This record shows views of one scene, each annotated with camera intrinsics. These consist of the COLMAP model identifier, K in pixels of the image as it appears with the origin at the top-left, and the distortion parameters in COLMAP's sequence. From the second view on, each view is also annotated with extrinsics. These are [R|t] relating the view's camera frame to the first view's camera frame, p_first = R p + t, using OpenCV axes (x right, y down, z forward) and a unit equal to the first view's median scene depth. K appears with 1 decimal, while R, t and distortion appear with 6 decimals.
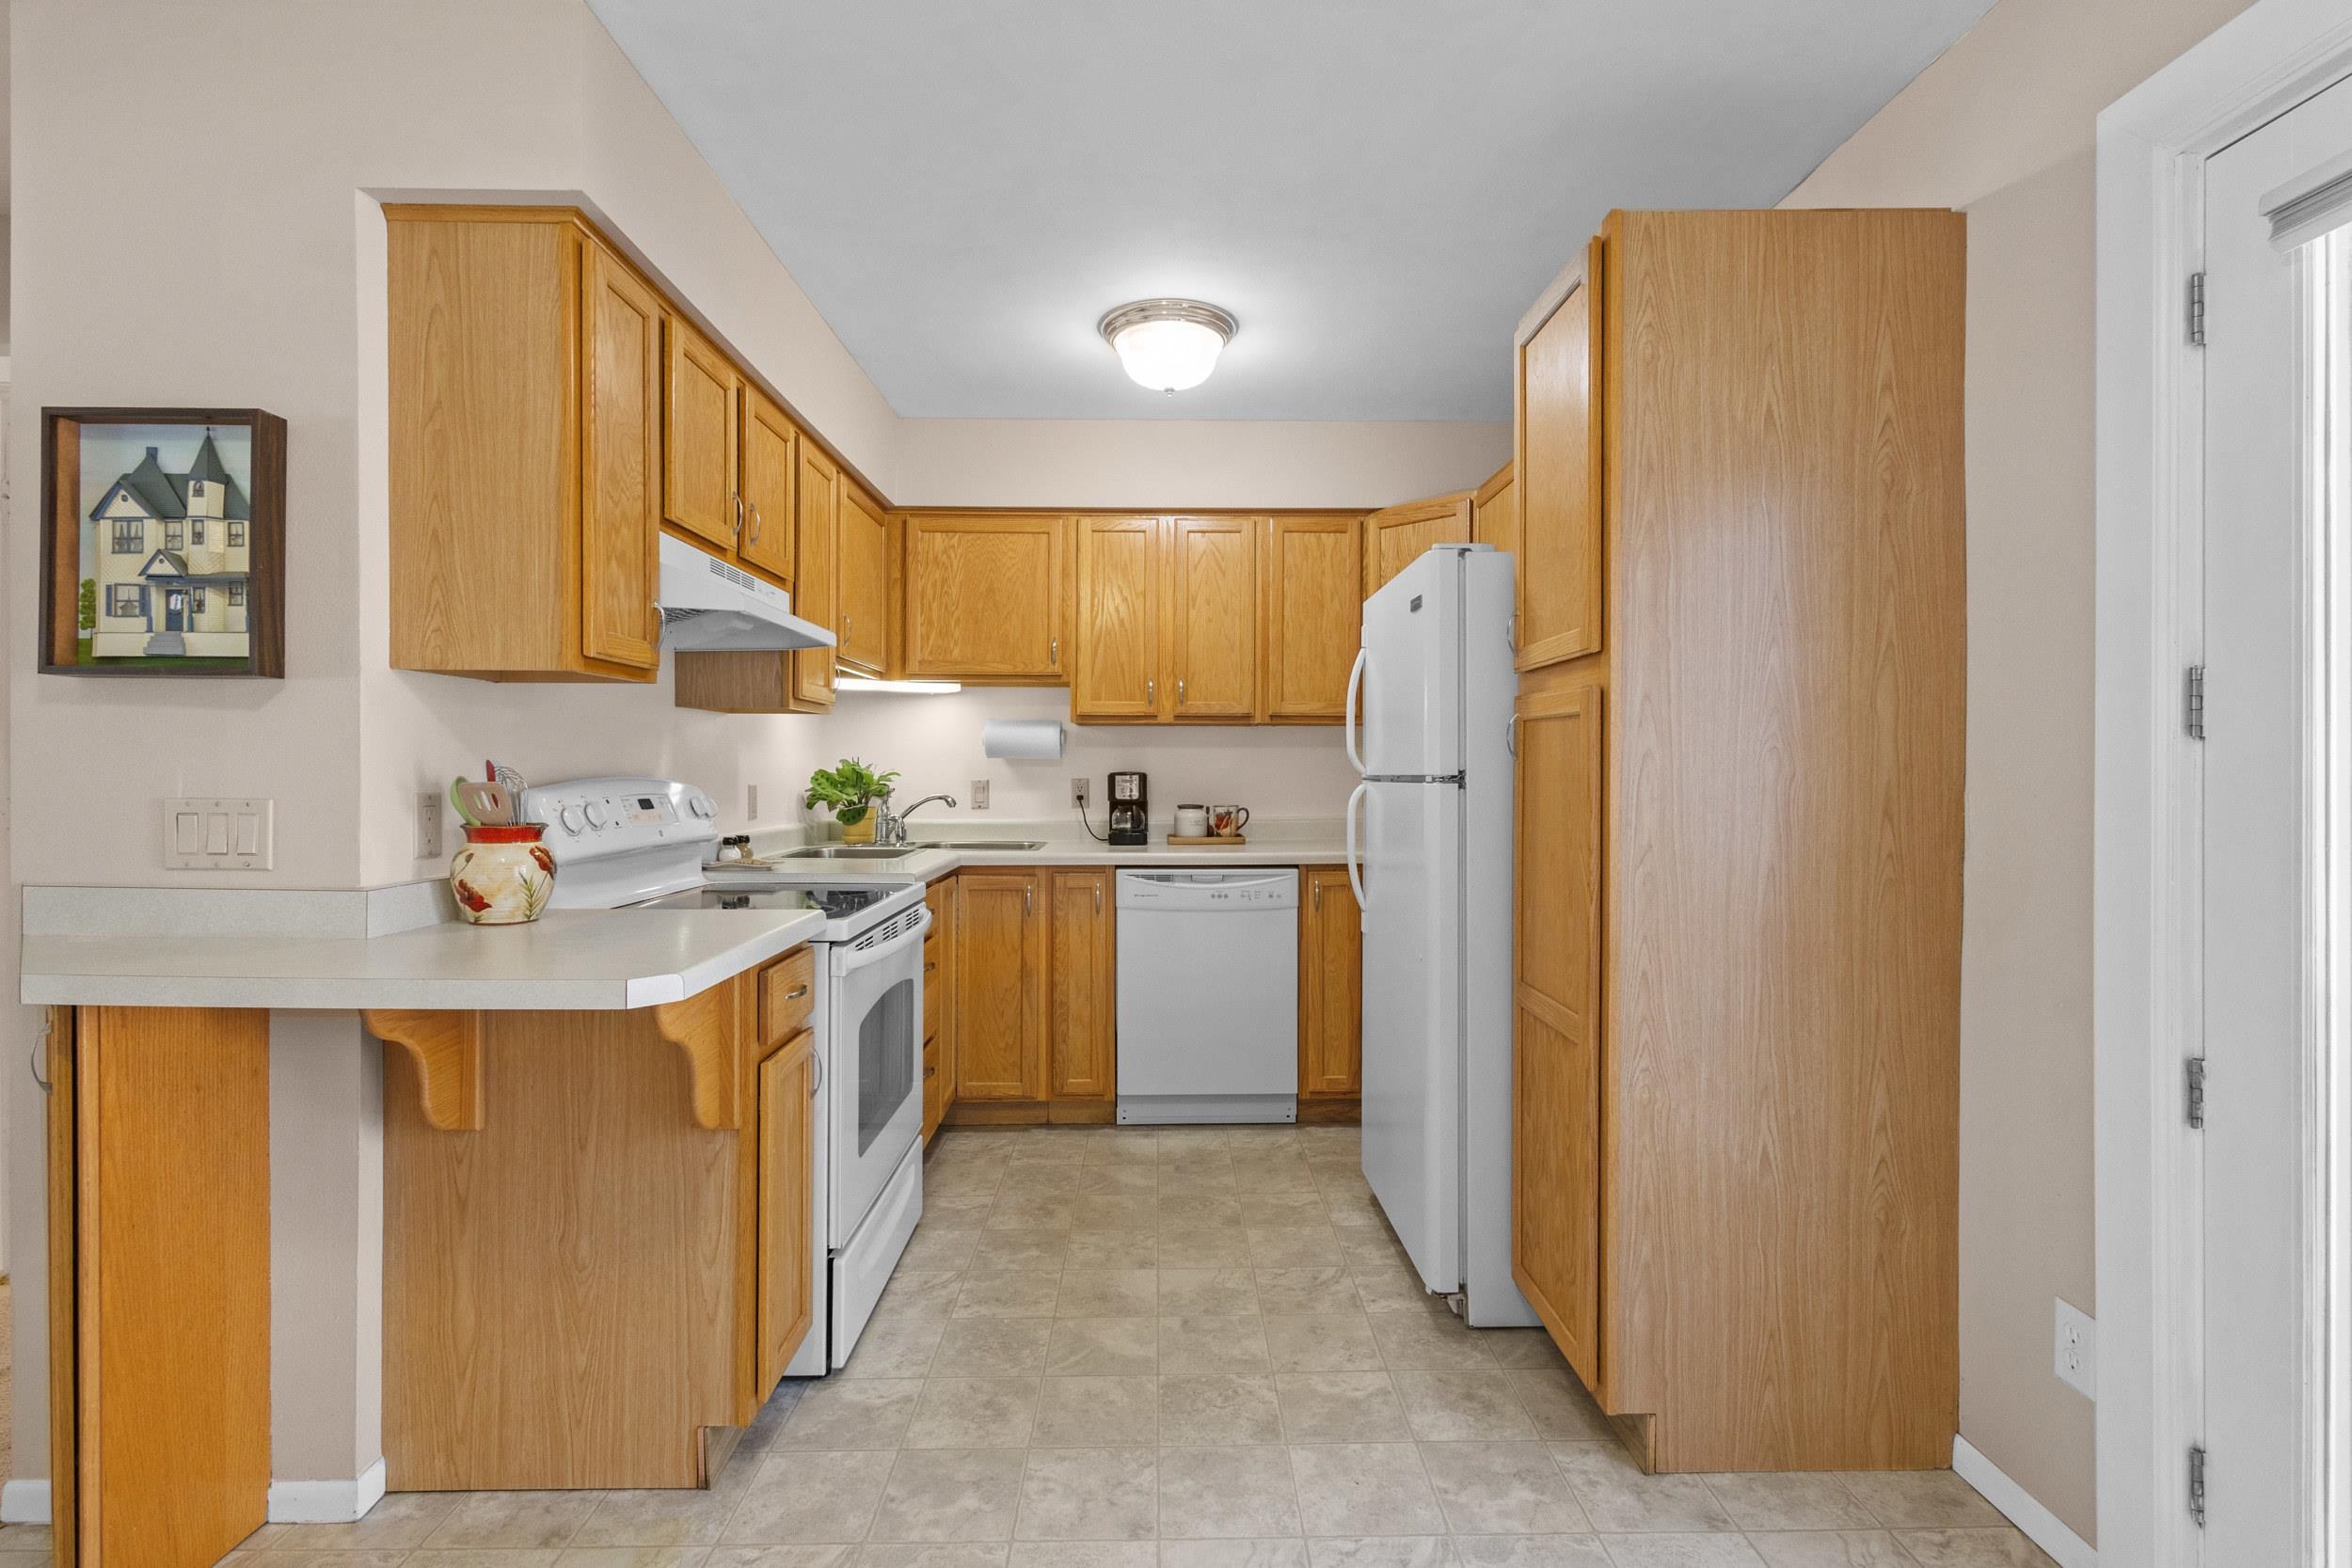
lens RADIAL K [[1077.6, 0, 1176.7], [0, 1077.6, 776.9], [0, 0, 1]] dist [0.004093, 0.000437]
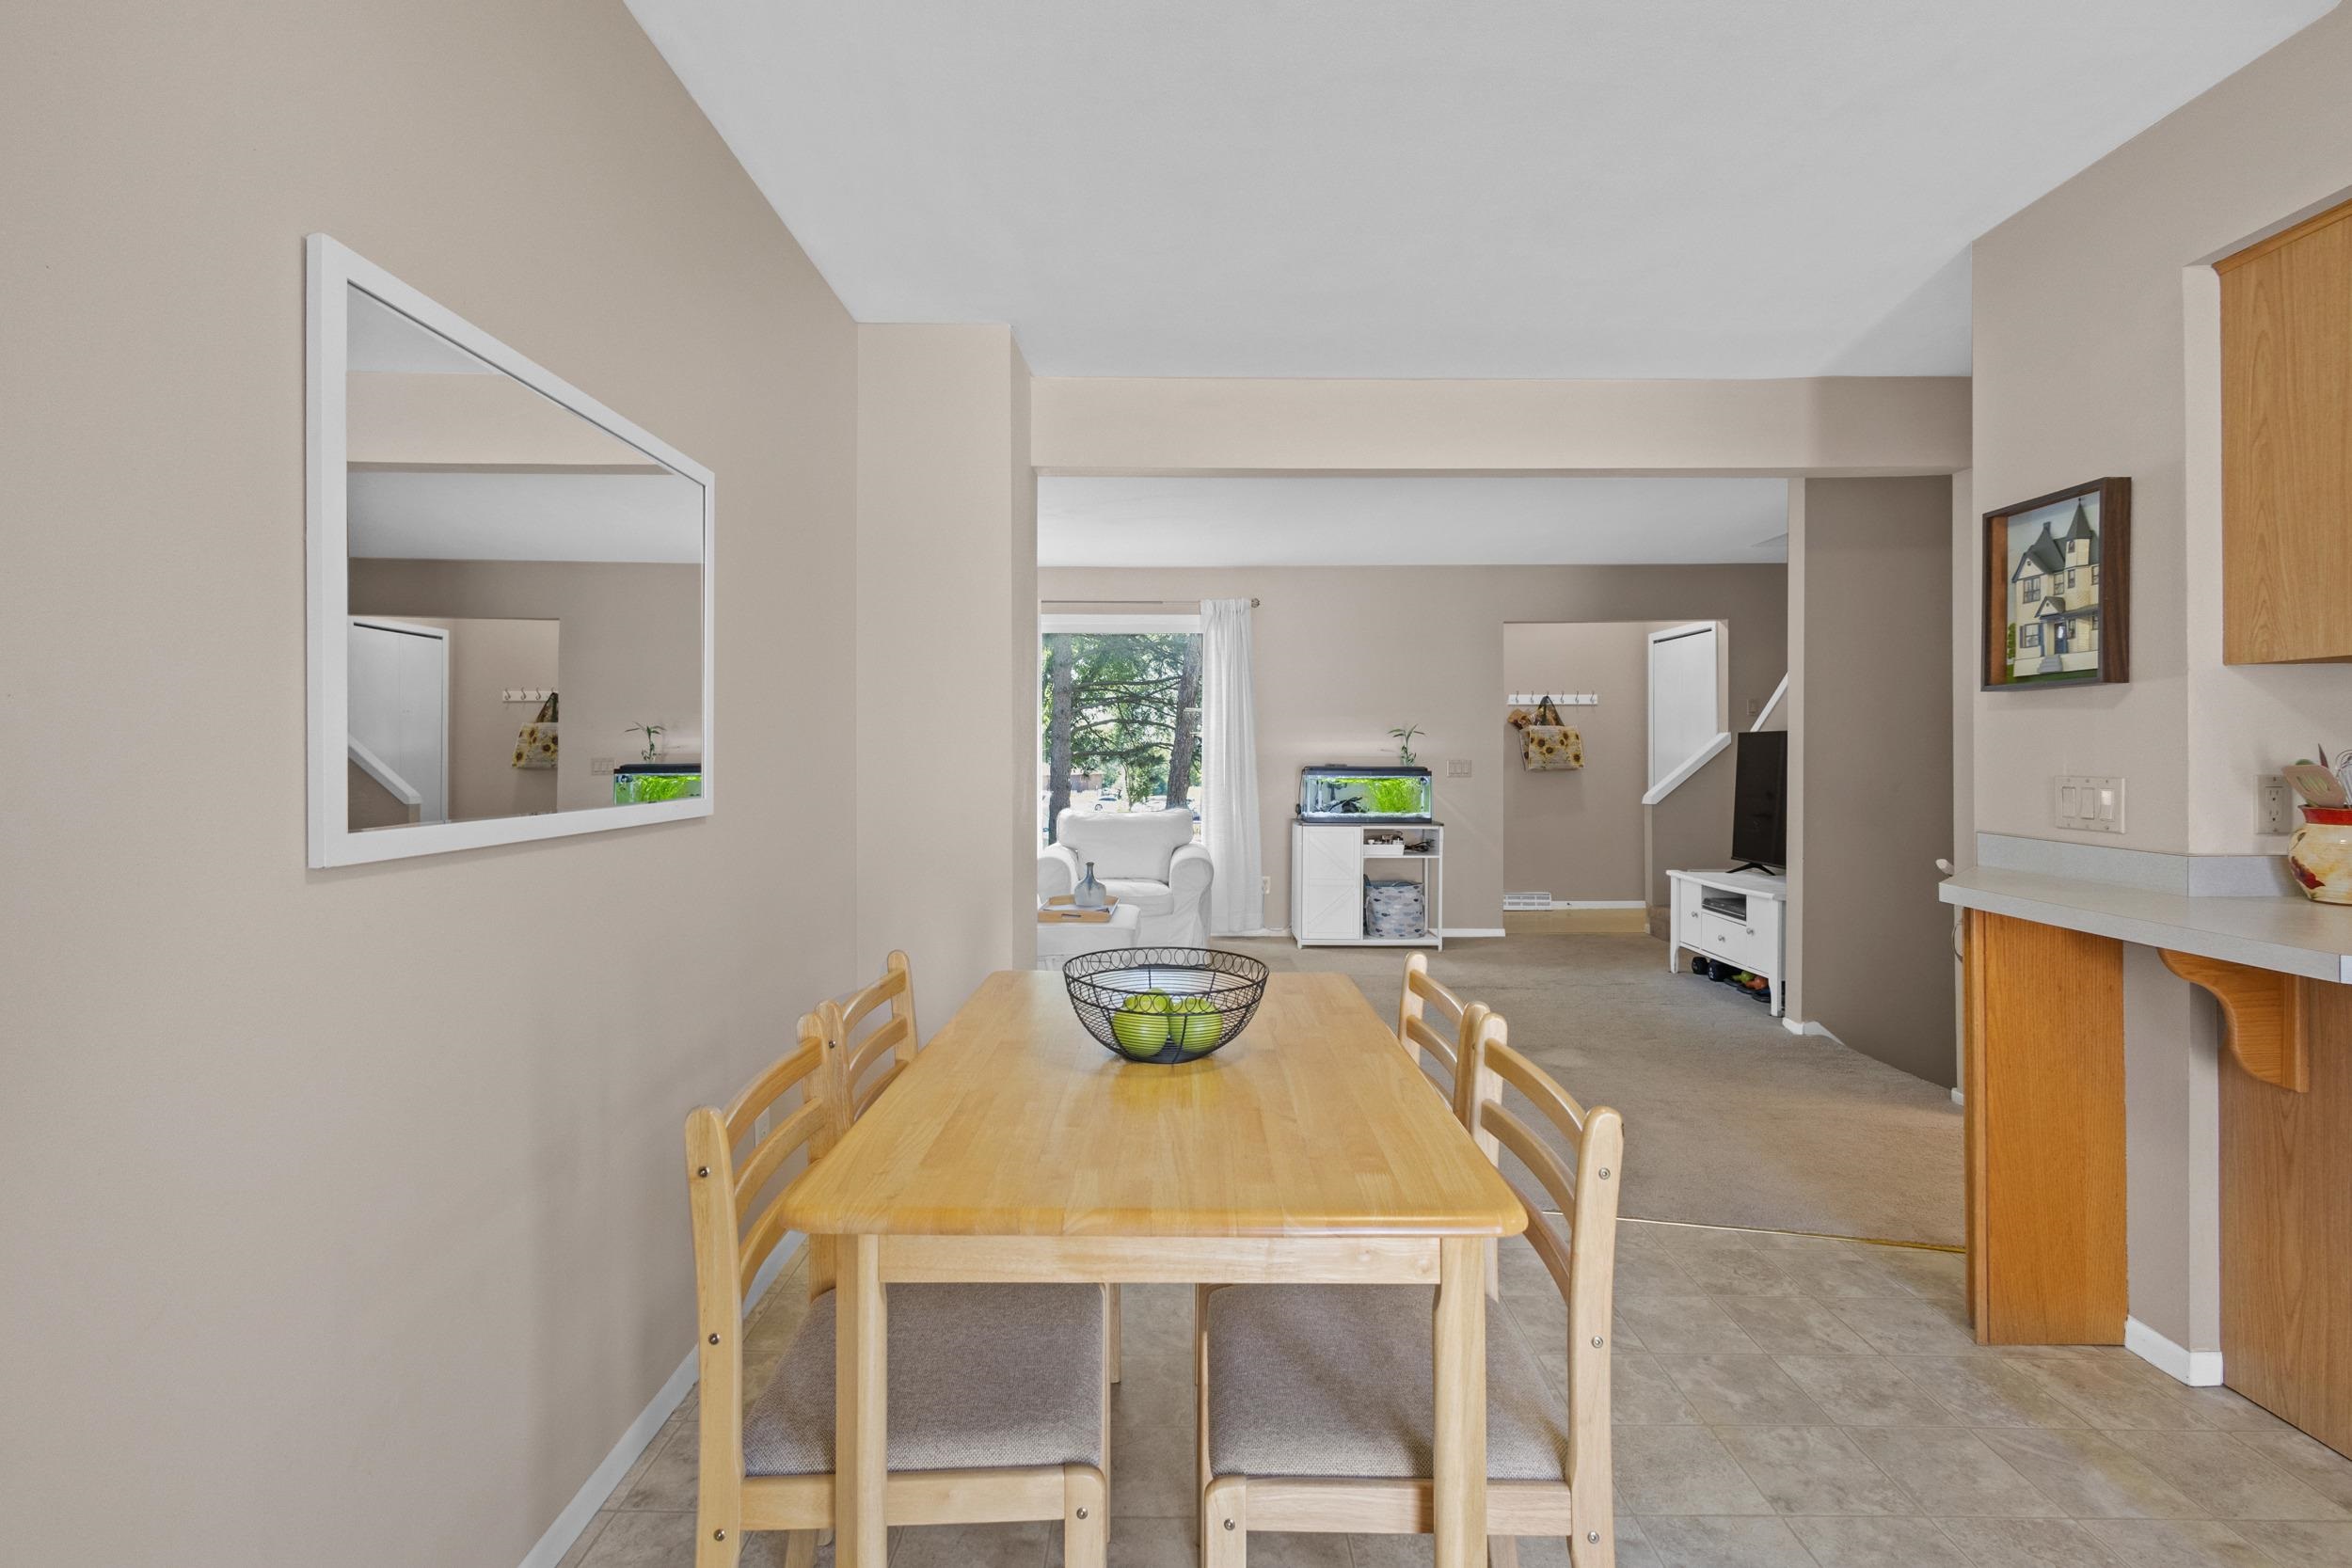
lens RADIAL K [[1079.5, 0, 1173.2], [0, 1079.5, 757.7], [0, 0, 1]] dist [0.001790, 0.000143]
pose [[-0.021128, -0.002166, -0.999774, 0.437708], [0.001755, 0.999996, -0.002203, -0.002044], [0.999775, -0.001801, -0.021124, -0.085458]]
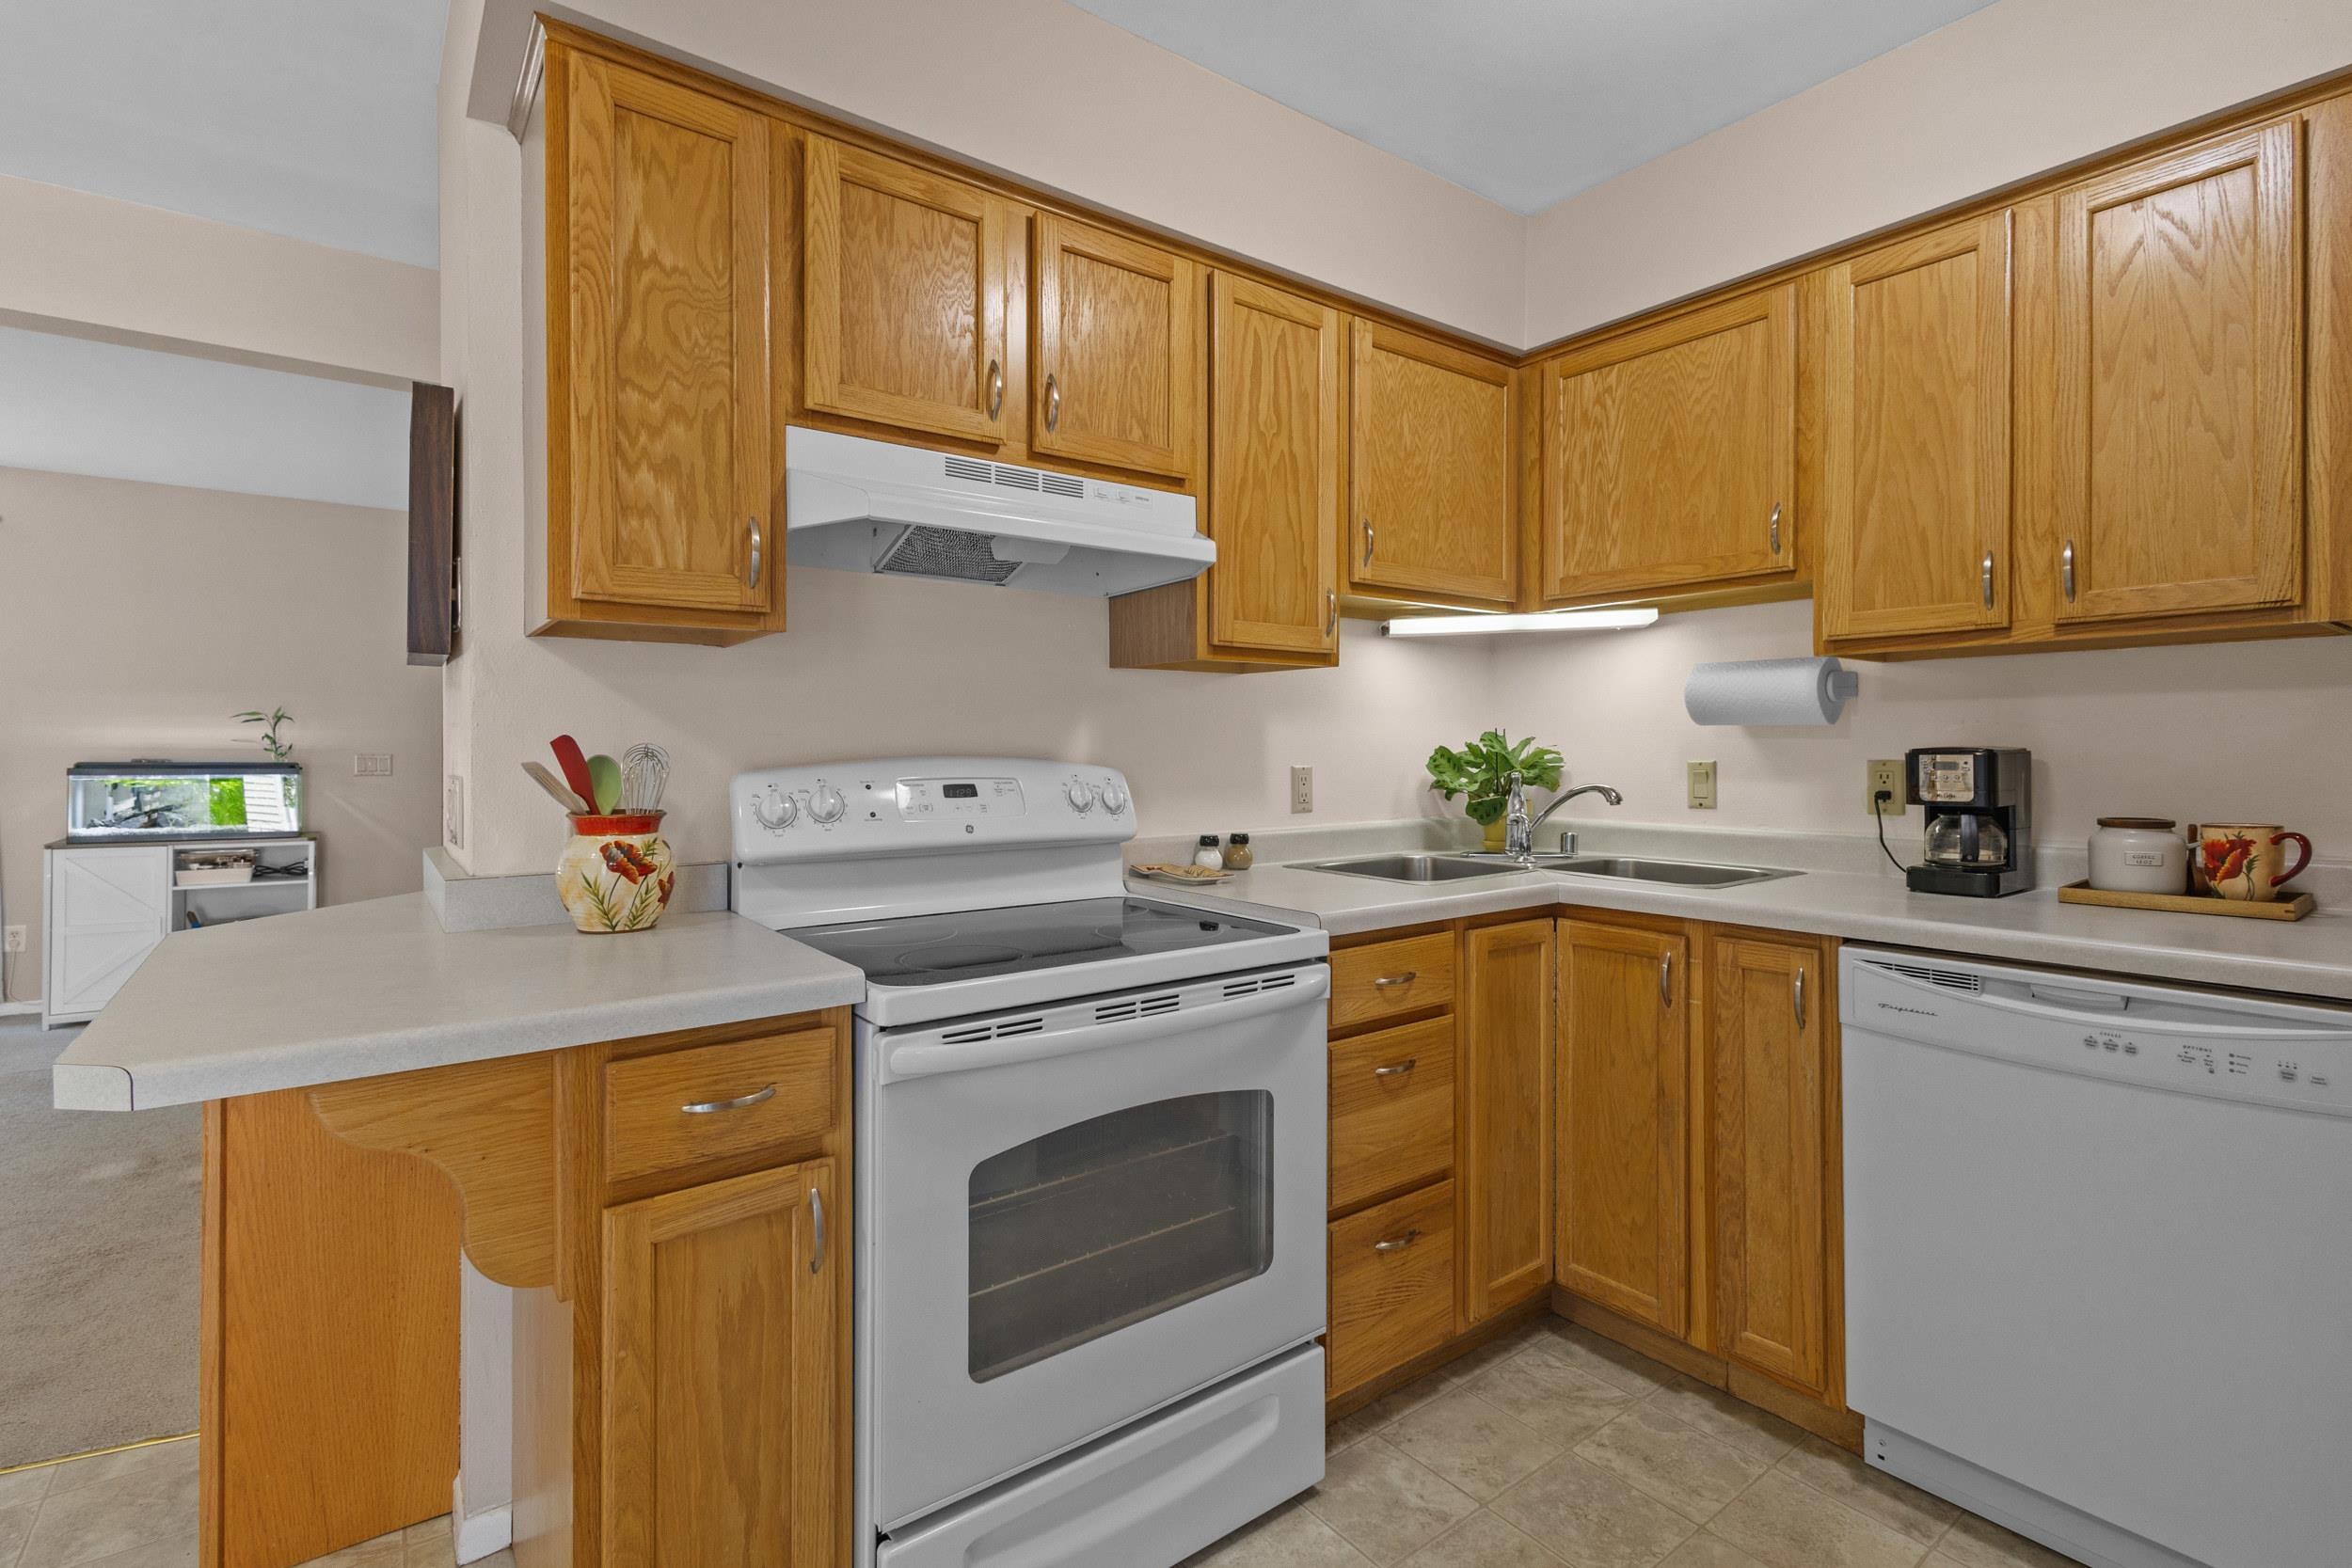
lens RADIAL K [[1082.0, 0, 1175.7], [0, 1082.0, 751.2], [0, 0, 1]] dist [0.002748, 0.000223]
pose [[0.583655, -0.002440, -0.811998, 0.333238], [-0.001395, 0.999991, -0.004008, -0.000626], [0.812001, 0.003472, 0.583646, 0.918736]]
